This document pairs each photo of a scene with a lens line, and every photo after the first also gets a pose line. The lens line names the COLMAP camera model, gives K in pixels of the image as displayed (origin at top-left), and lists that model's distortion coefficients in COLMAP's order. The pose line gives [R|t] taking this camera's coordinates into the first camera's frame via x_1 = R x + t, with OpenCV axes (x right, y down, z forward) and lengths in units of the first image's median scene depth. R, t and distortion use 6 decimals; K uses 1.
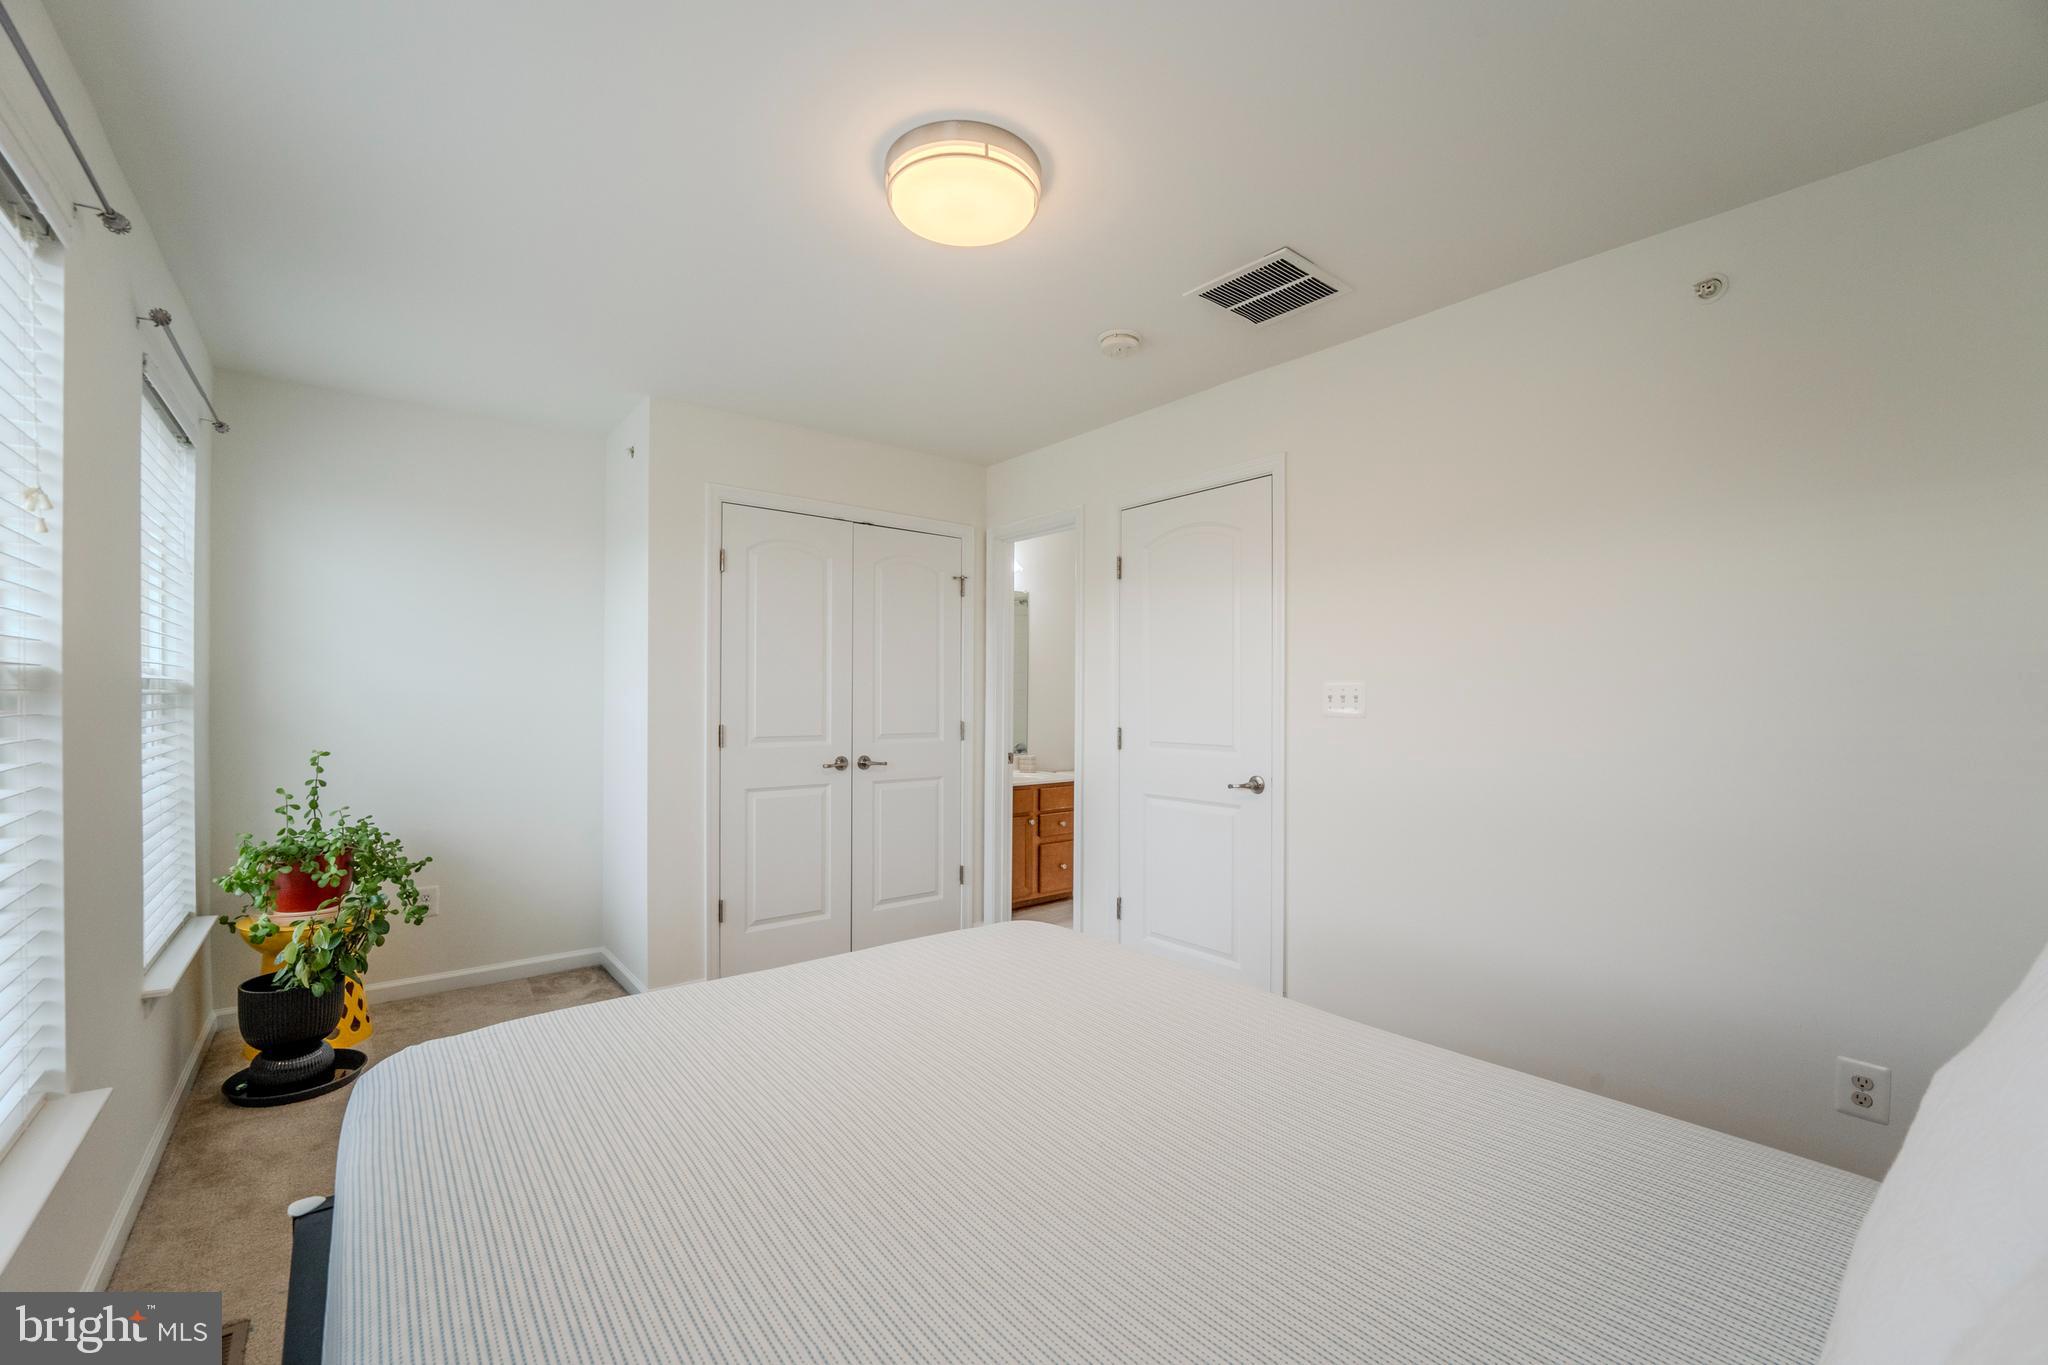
lens RADIAL K [[858.5, 0, 1031.8], [0, 858.5, 713.0], [0, 0, 1]] dist [-0.002451, -0.000106]
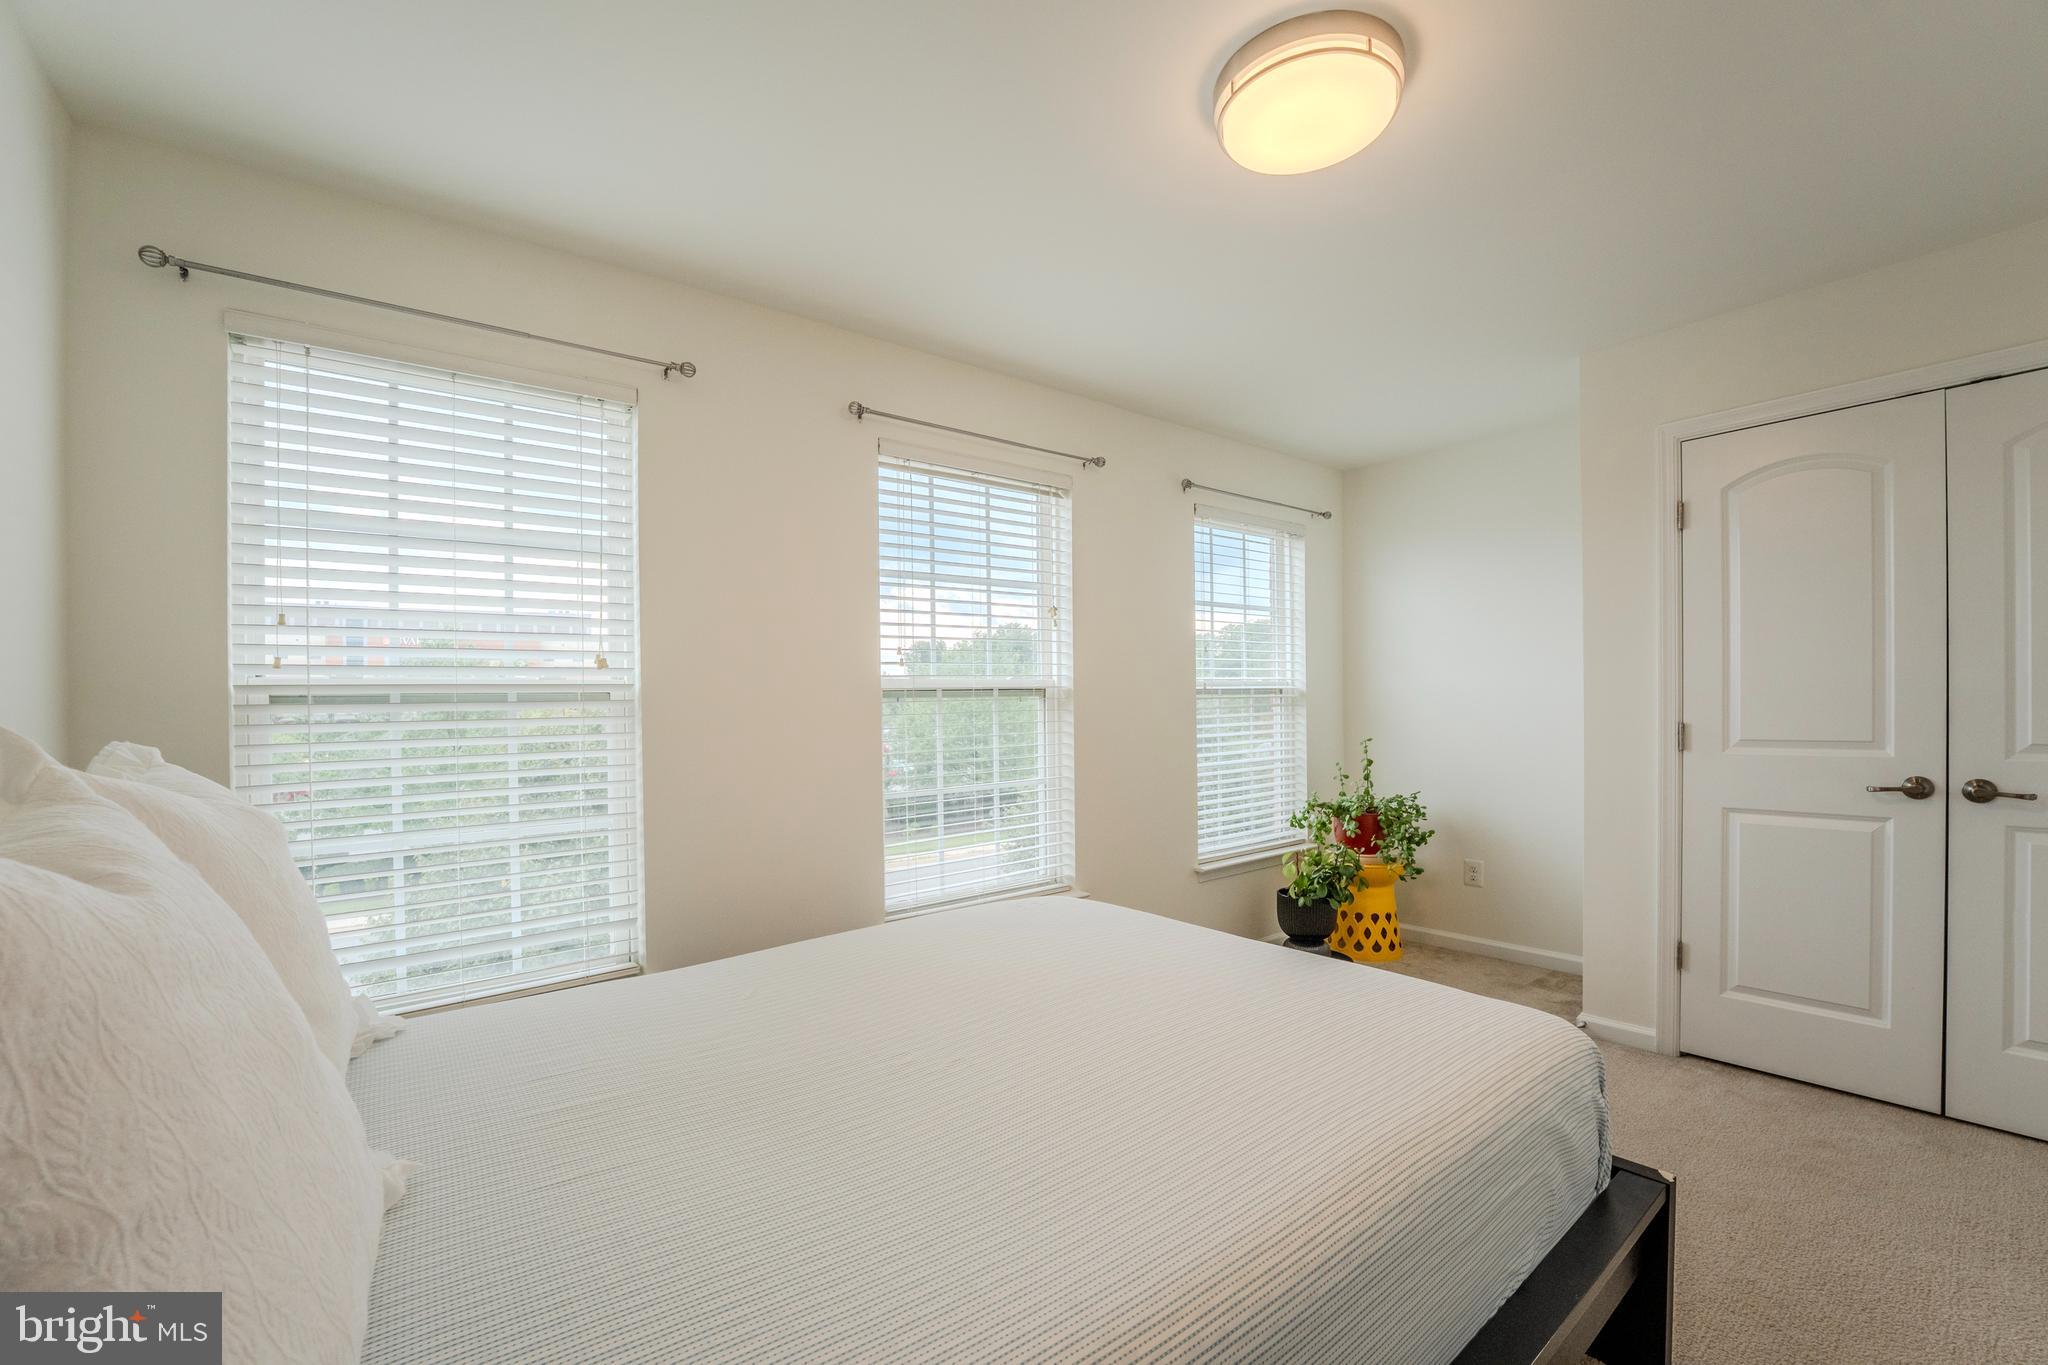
lens RADIAL K [[858.5, 0, 1031.8], [0, 858.5, 713.0], [0, 0, 1]] dist [-0.002451, -0.000106]
pose [[0.012695, 0.003276, -0.999914, 0.428302], [0.000998, 0.999994, 0.003289, 0.001556], [0.999919, -0.001040, 0.012692, 0.385825]]
